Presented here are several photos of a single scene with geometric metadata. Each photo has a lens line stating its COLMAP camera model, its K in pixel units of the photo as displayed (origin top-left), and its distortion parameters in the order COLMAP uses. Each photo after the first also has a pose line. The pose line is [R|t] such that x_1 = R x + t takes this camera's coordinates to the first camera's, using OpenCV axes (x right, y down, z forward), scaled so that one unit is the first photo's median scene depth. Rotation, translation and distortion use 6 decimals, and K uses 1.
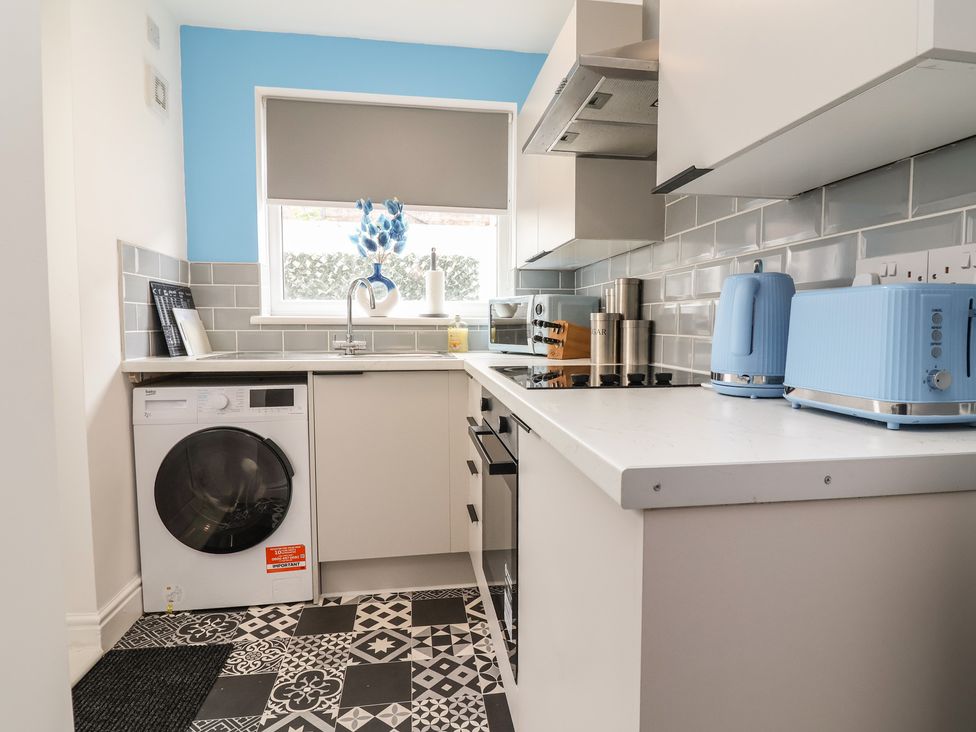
lens RADIAL K [[551.1, 0, 483.5], [0, 551.1, 366.1], [0, 0, 1]] dist [-0.016509, -0.000363]
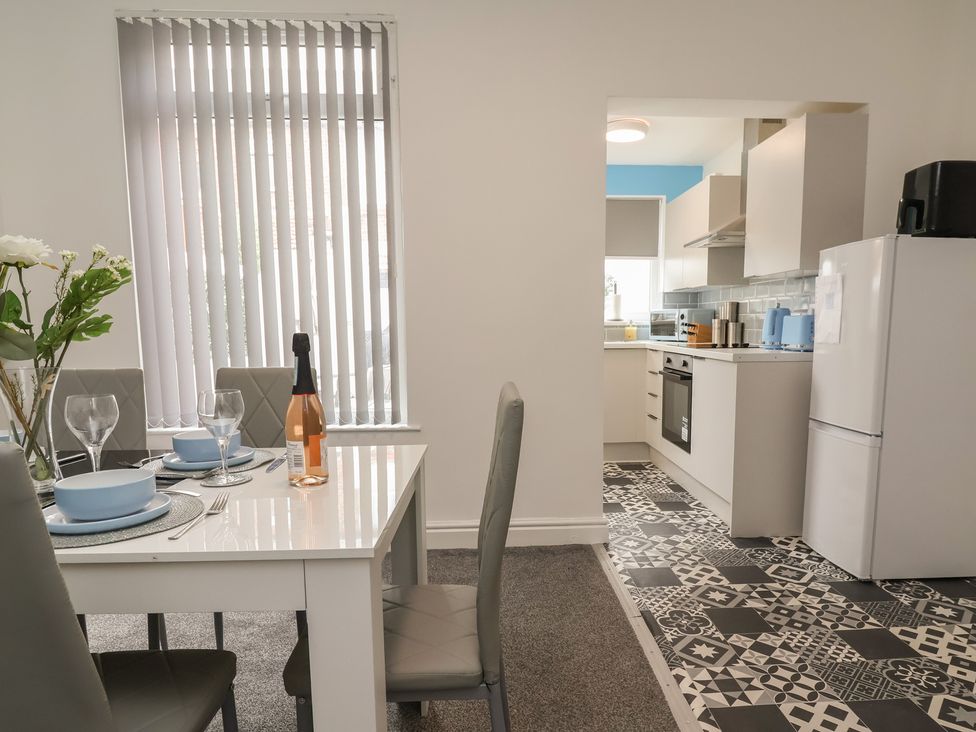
lens RADIAL K [[597.2, 0, 508.7], [0, 597.2, 400.1], [0, 0, 1]] dist [-0.011122, -0.002441]
pose [[0.996045, 0.003158, -0.088794, -0.349919], [0.001476, 0.998642, 0.052074, 0.084576], [0.088838, -0.051999, 0.994688, -1.245653]]
